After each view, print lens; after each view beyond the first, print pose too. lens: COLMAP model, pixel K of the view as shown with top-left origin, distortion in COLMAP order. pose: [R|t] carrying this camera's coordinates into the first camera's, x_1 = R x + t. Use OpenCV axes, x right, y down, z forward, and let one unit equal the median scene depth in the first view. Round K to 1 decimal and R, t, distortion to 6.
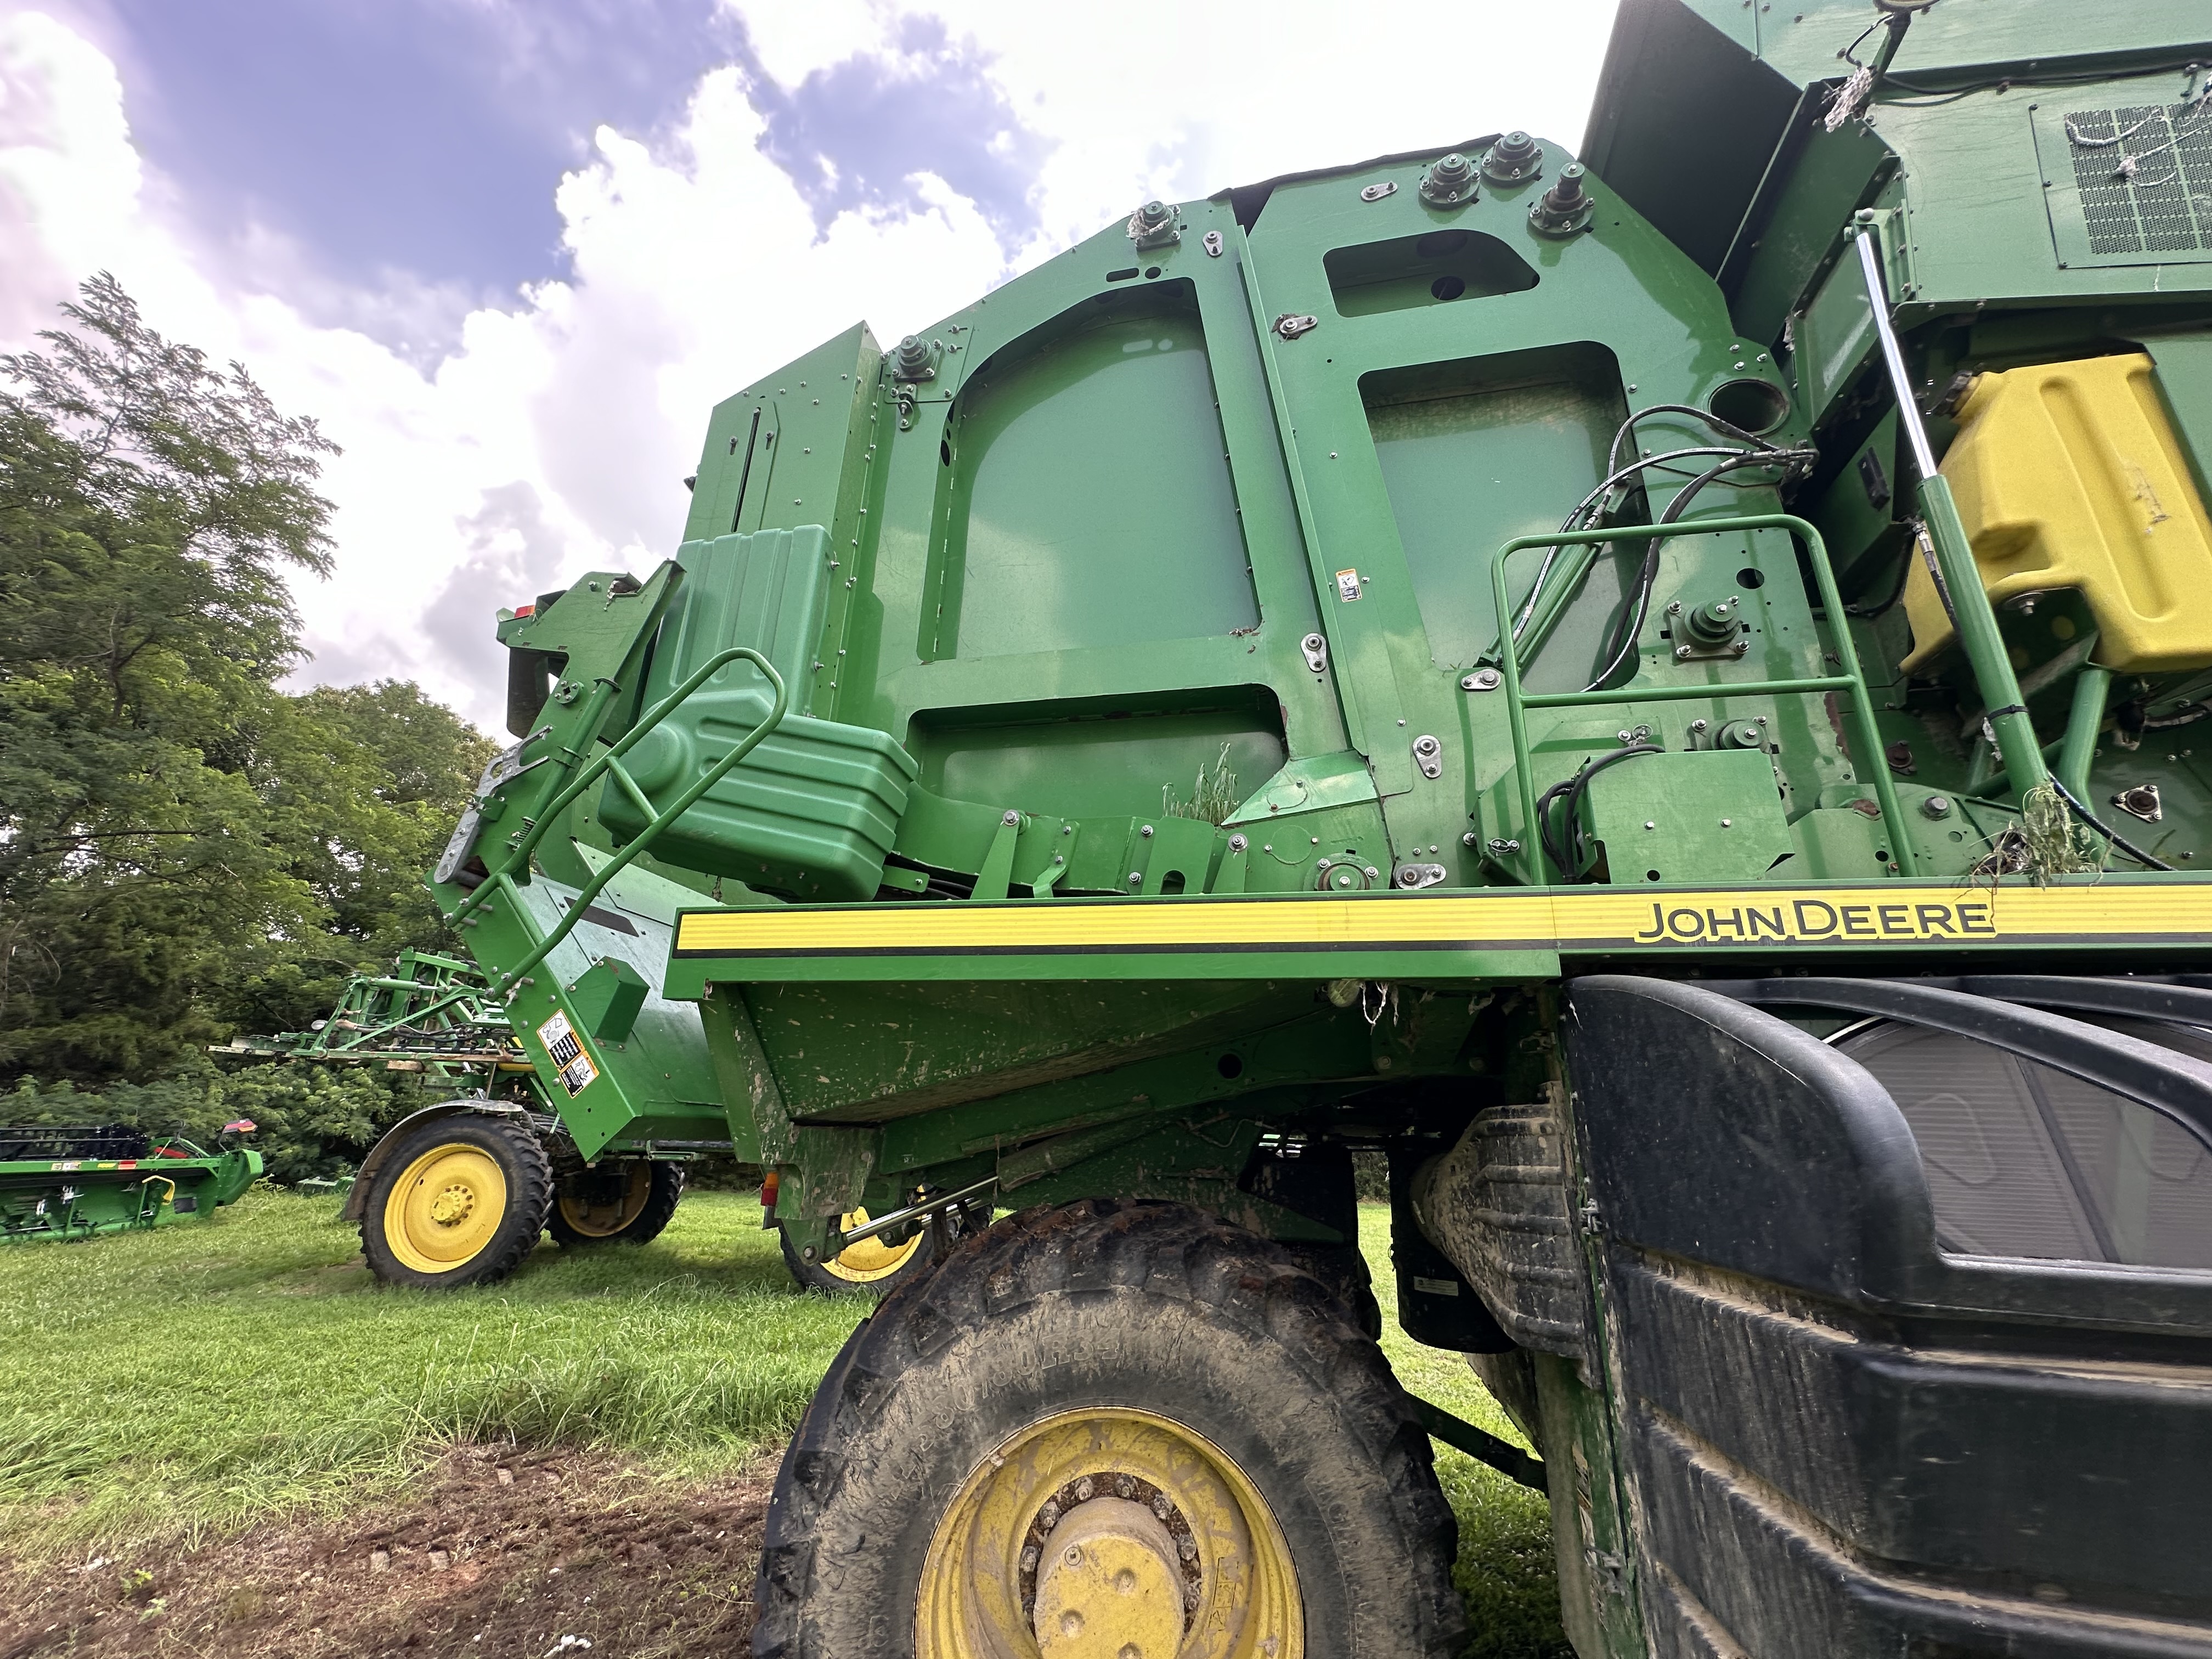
lens RADIAL K [[886.4, 0, 1106.0], [0, 886.4, 829.5], [0, 0, 1]] dist [-0.005311, 0.000669]
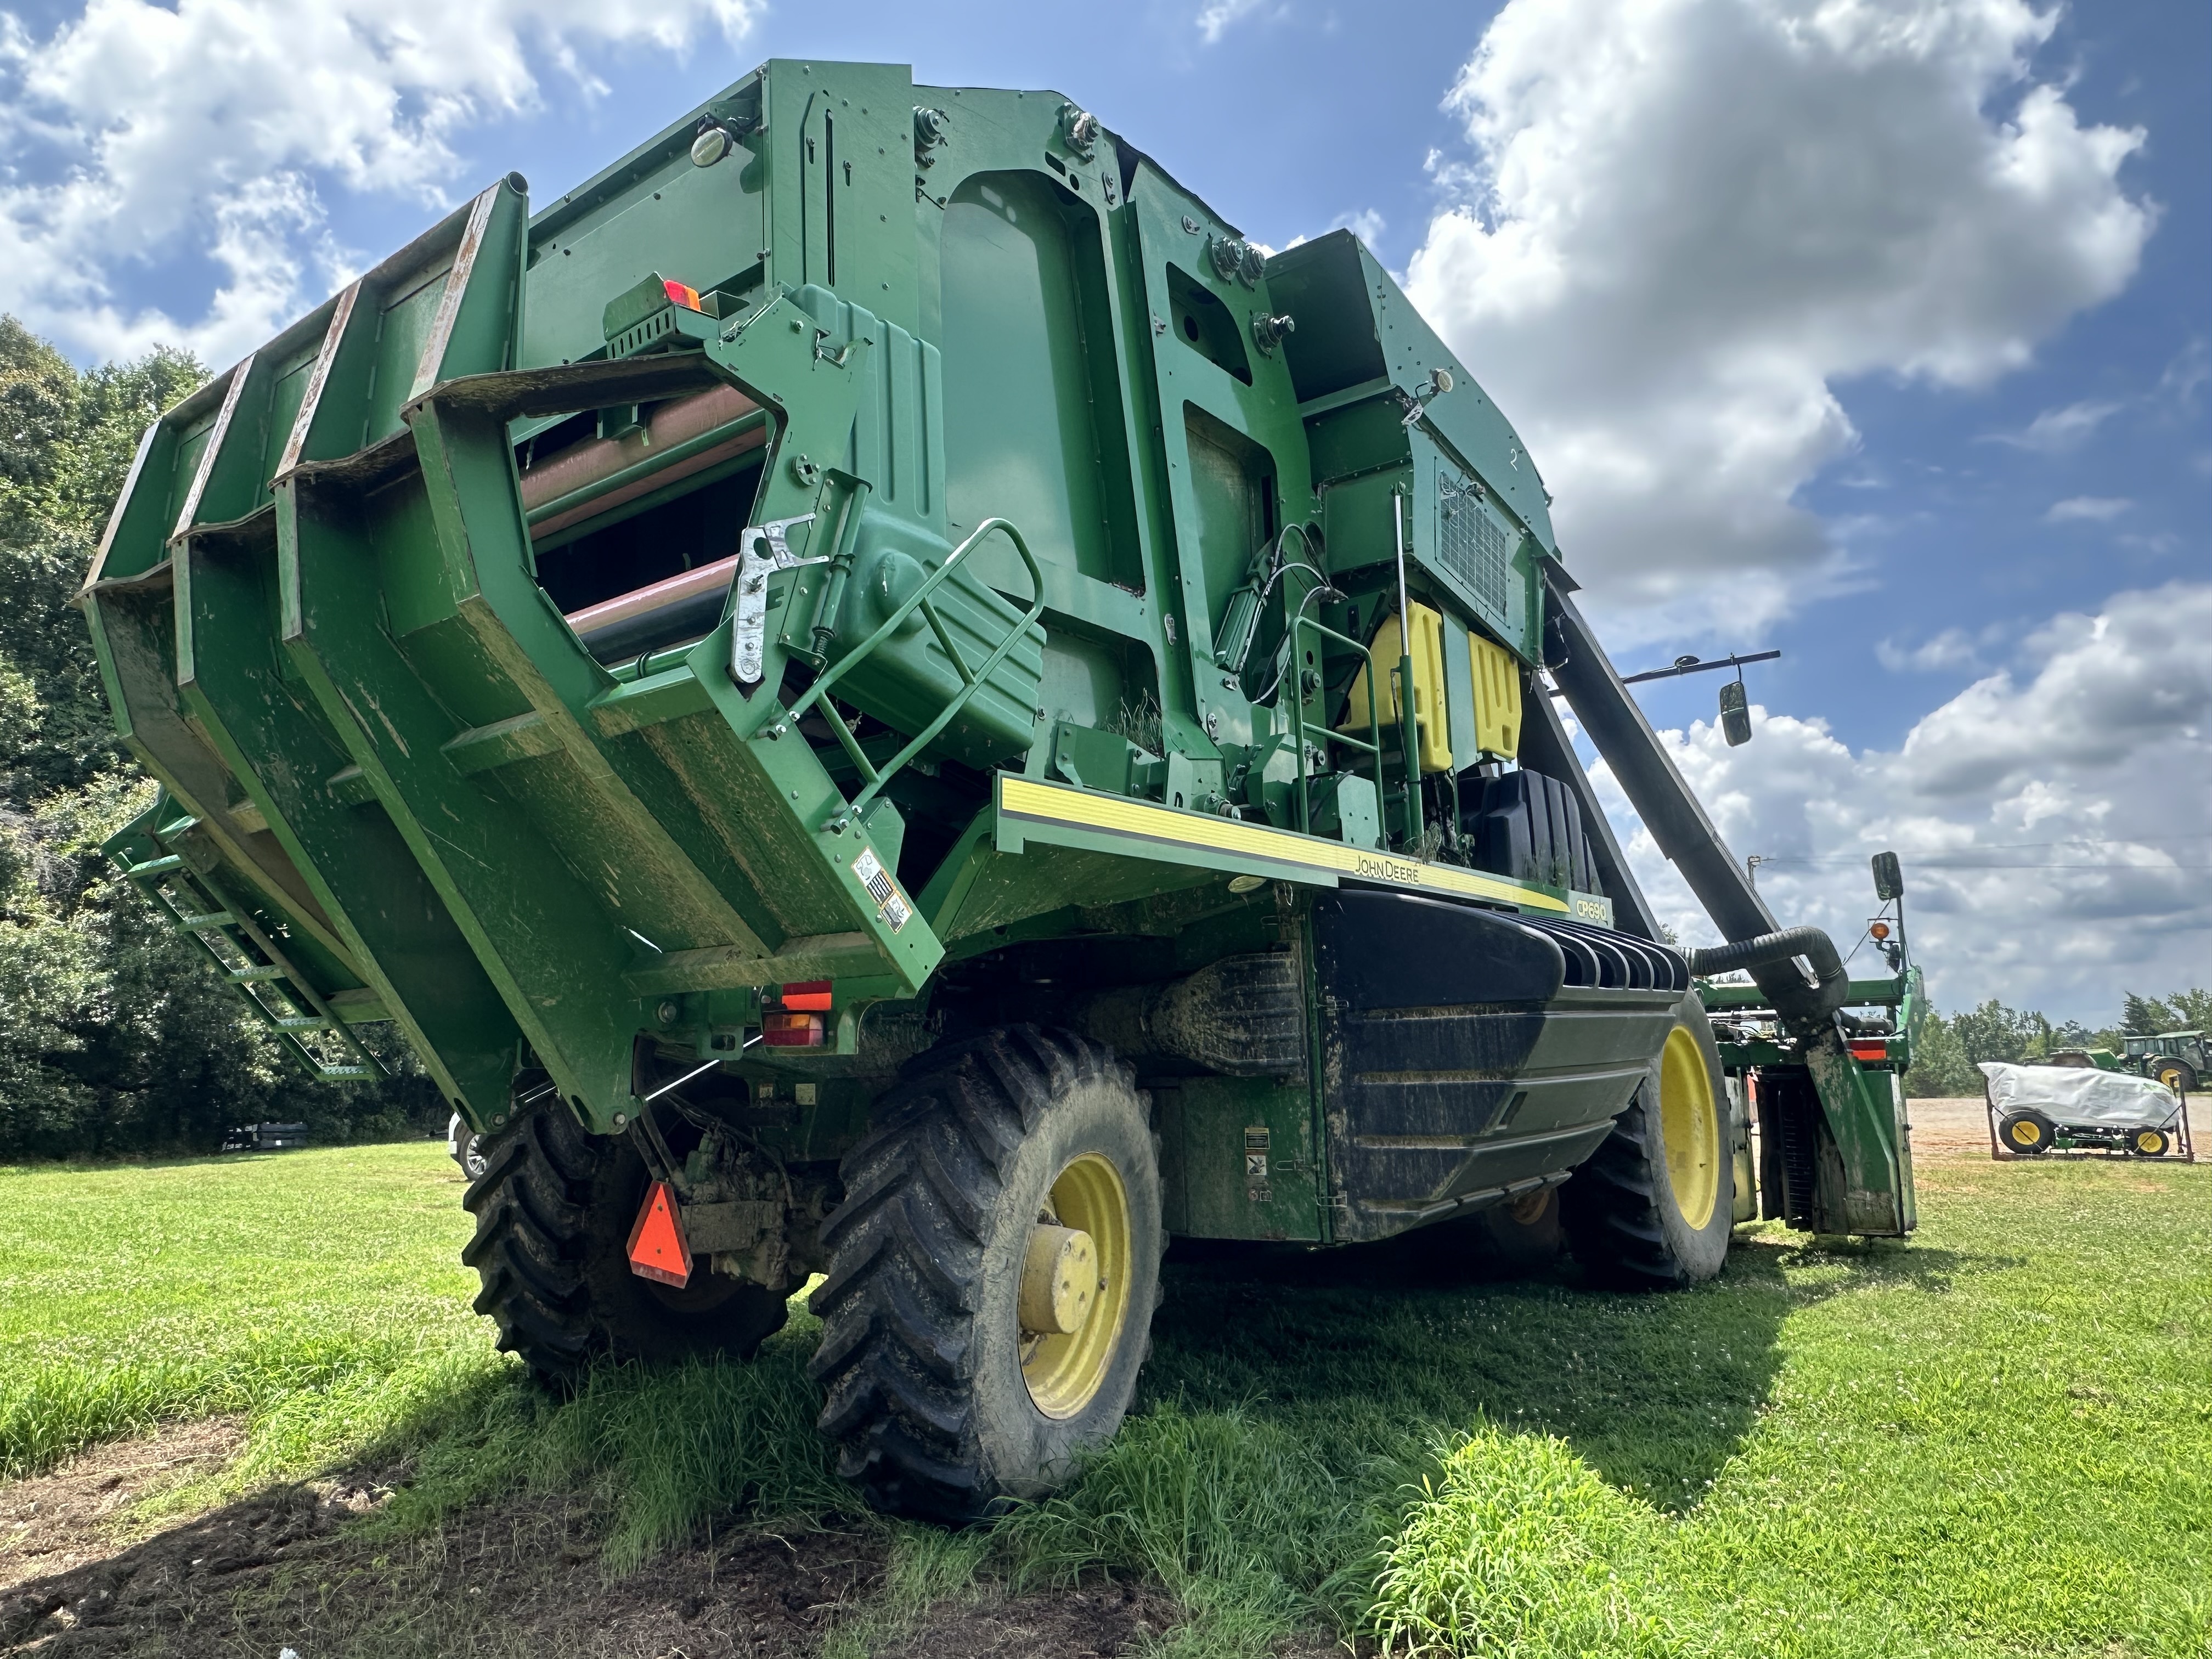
lens RADIAL K [[1455.1, 0, 1107.1], [0, 1455.1, 841.8], [0, 0, 1]] dist [0.007084, 0.000319]
pose [[0.409033, 0.086492, 0.908411, -2.035658], [-0.256495, 0.966260, 0.023493, 0.095120], [-0.875730, -0.242612, 0.417417, 0.099102]]
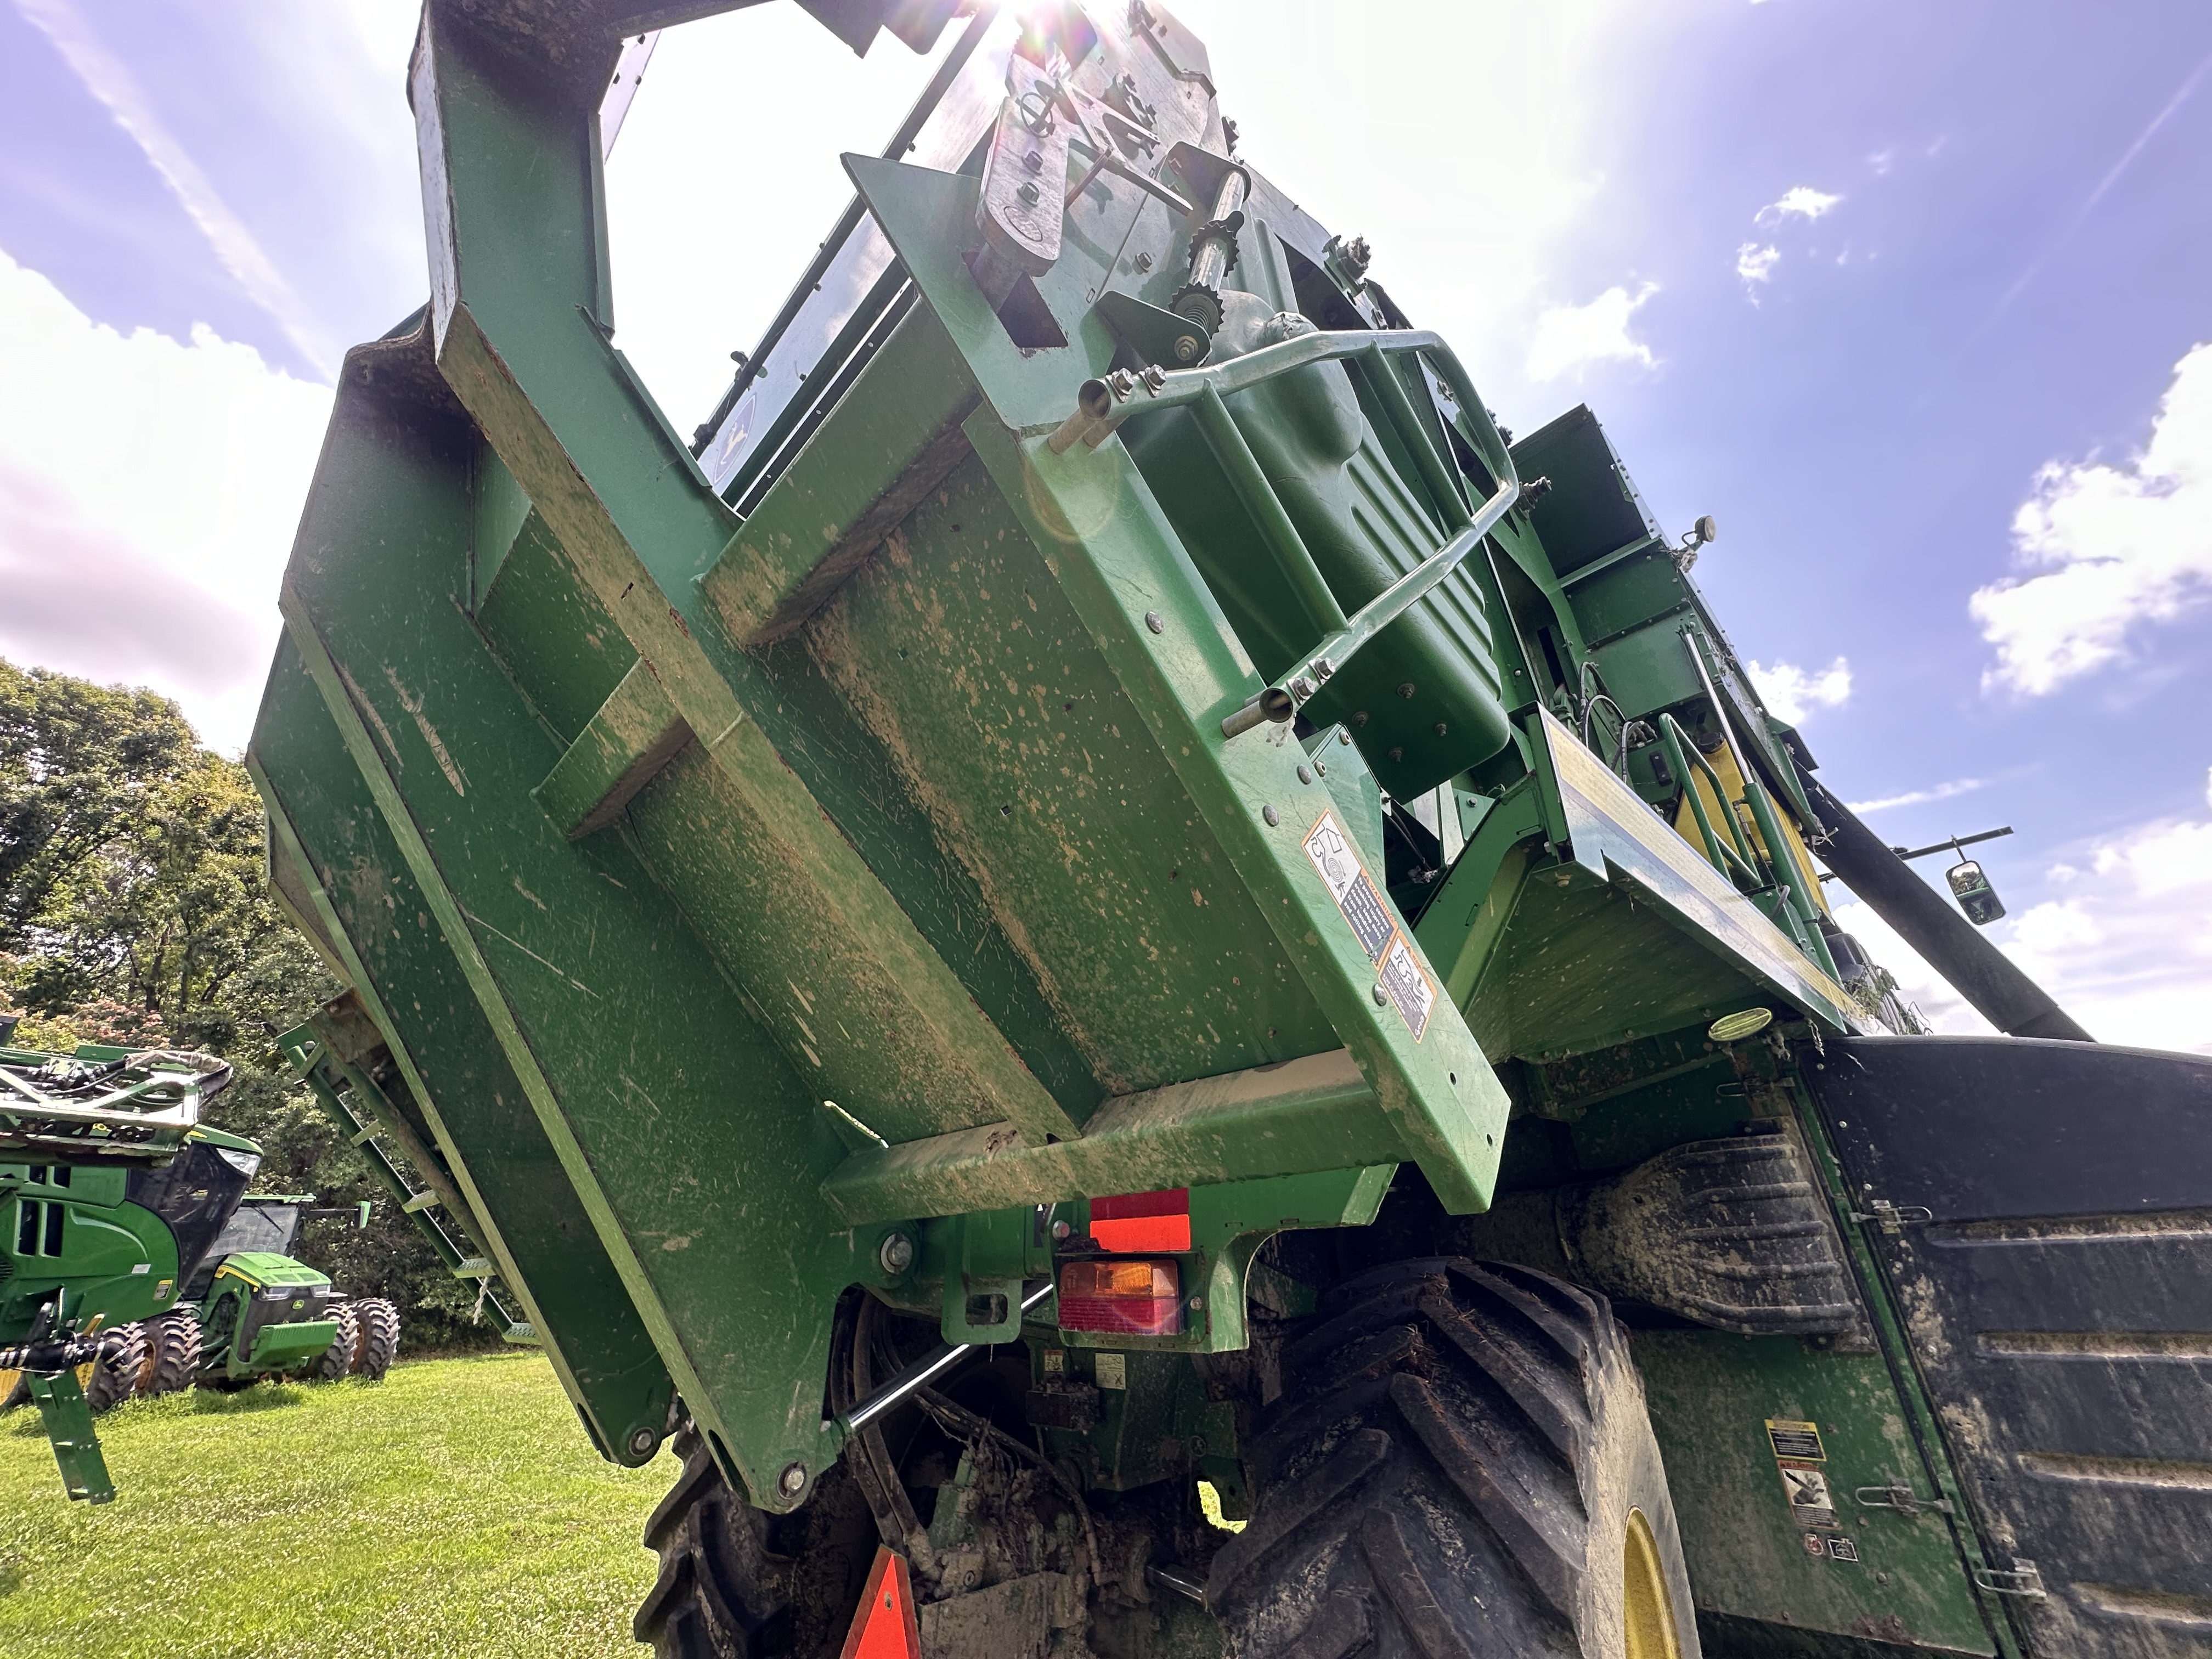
lens RADIAL K [[892.5, 0, 1111.0], [0, 892.5, 829.6], [0, 0, 1]] dist [-0.000937, 0.000647]
pose [[0.543344, 0.309496, 0.780378, -0.994650], [-0.215994, 0.949807, -0.226303, 0.328430], [-0.811249, -0.045596, 0.582921, 0.878515]]
